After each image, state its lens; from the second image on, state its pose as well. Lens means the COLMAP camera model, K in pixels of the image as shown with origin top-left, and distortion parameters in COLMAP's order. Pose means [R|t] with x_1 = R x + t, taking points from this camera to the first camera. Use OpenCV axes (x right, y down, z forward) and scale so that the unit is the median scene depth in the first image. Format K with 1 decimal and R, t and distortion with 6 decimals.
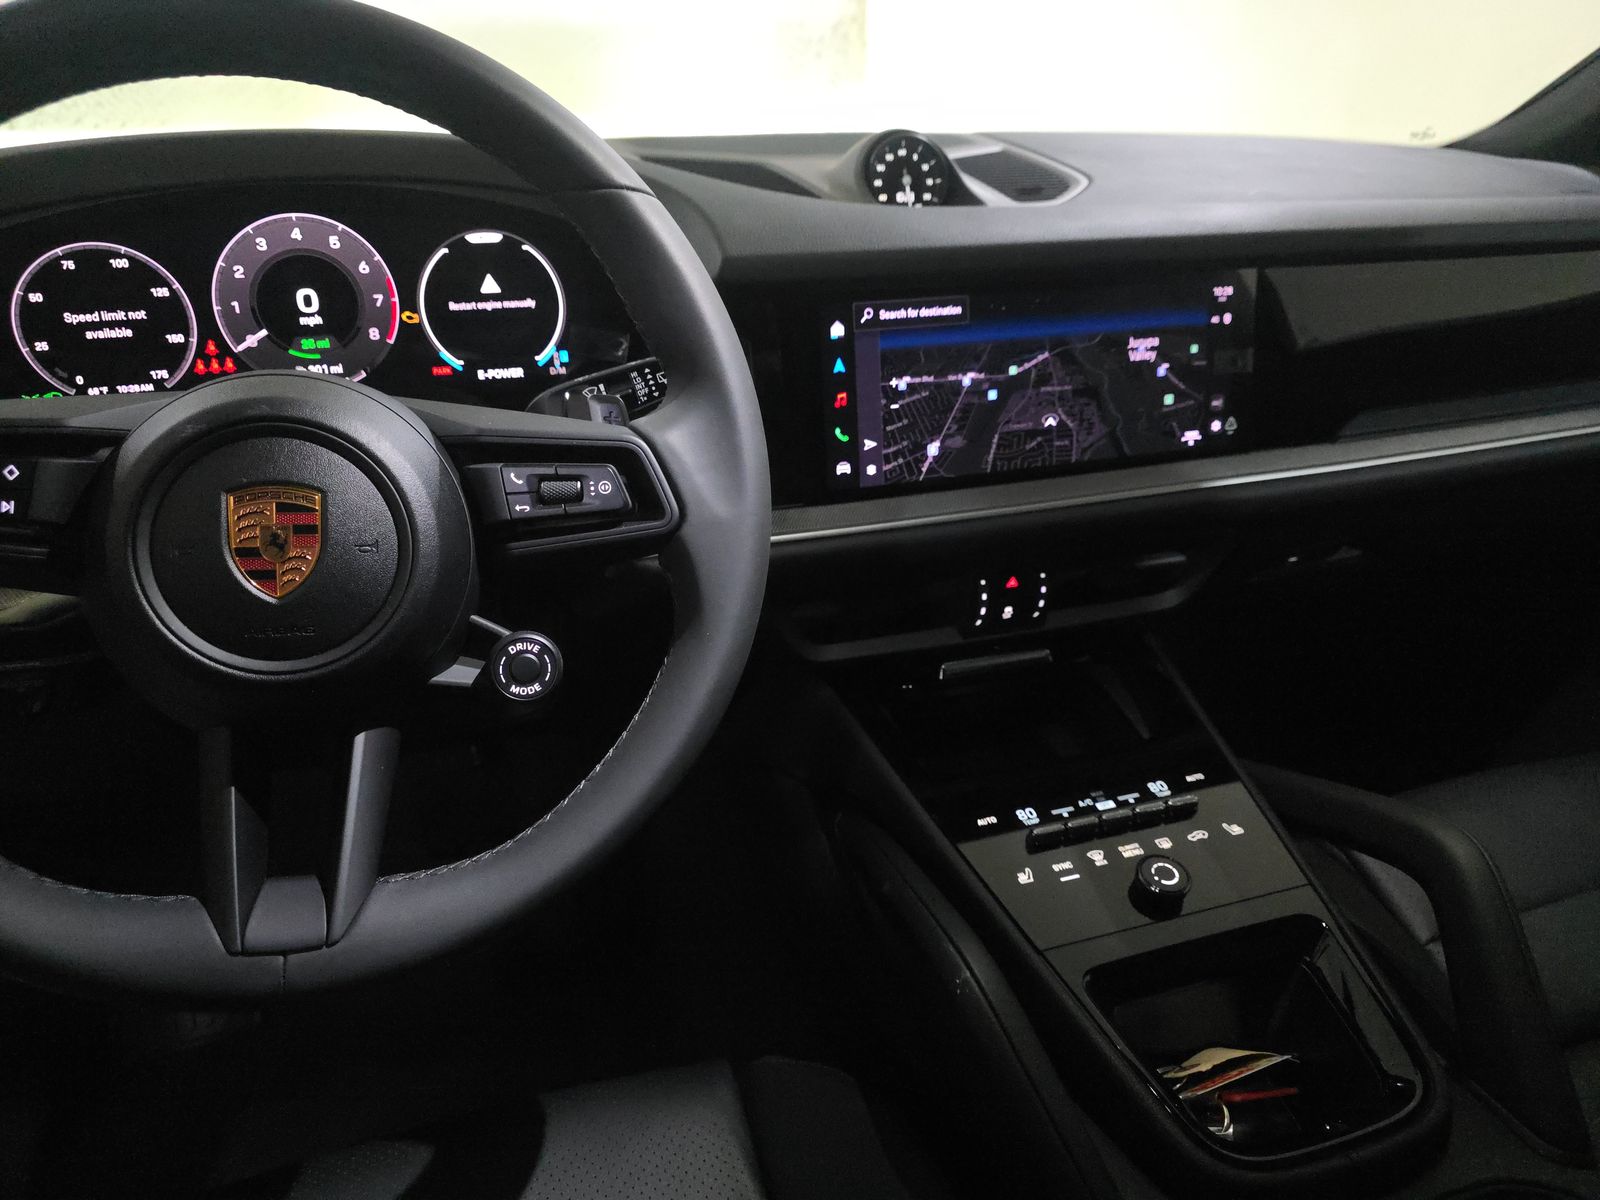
lens RADIAL K [[1125.4, 0, 800.0], [0, 1125.4, 600.0], [0, 0, 1]] dist [0.033407, -0.046819]
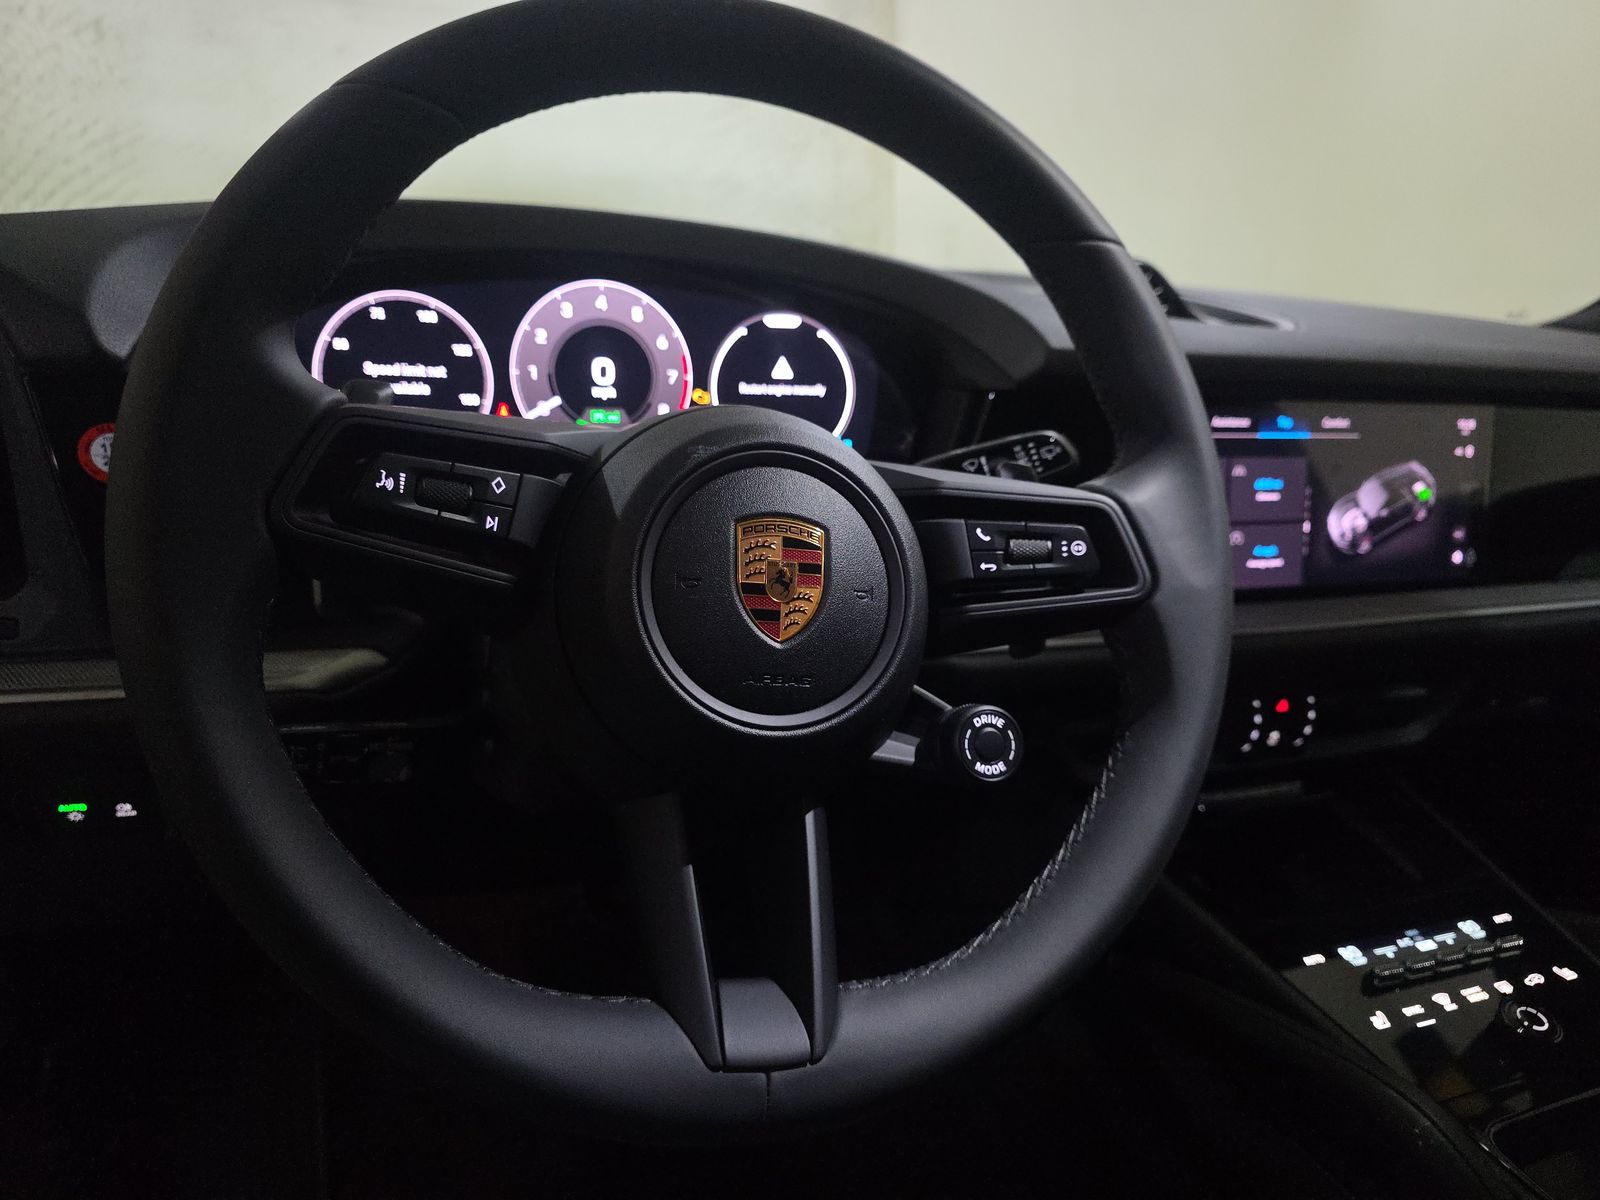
lens RADIAL K [[1125.4, 0, 800.0], [0, 1125.4, 600.0], [0, 0, 1]] dist [0.033407, -0.046819]
pose [[0.997208, 0.042995, 0.061058, -0.338864], [-0.033382, 0.988040, -0.150543, 0.065283], [-0.066801, 0.148084, 0.986716, 0.088439]]
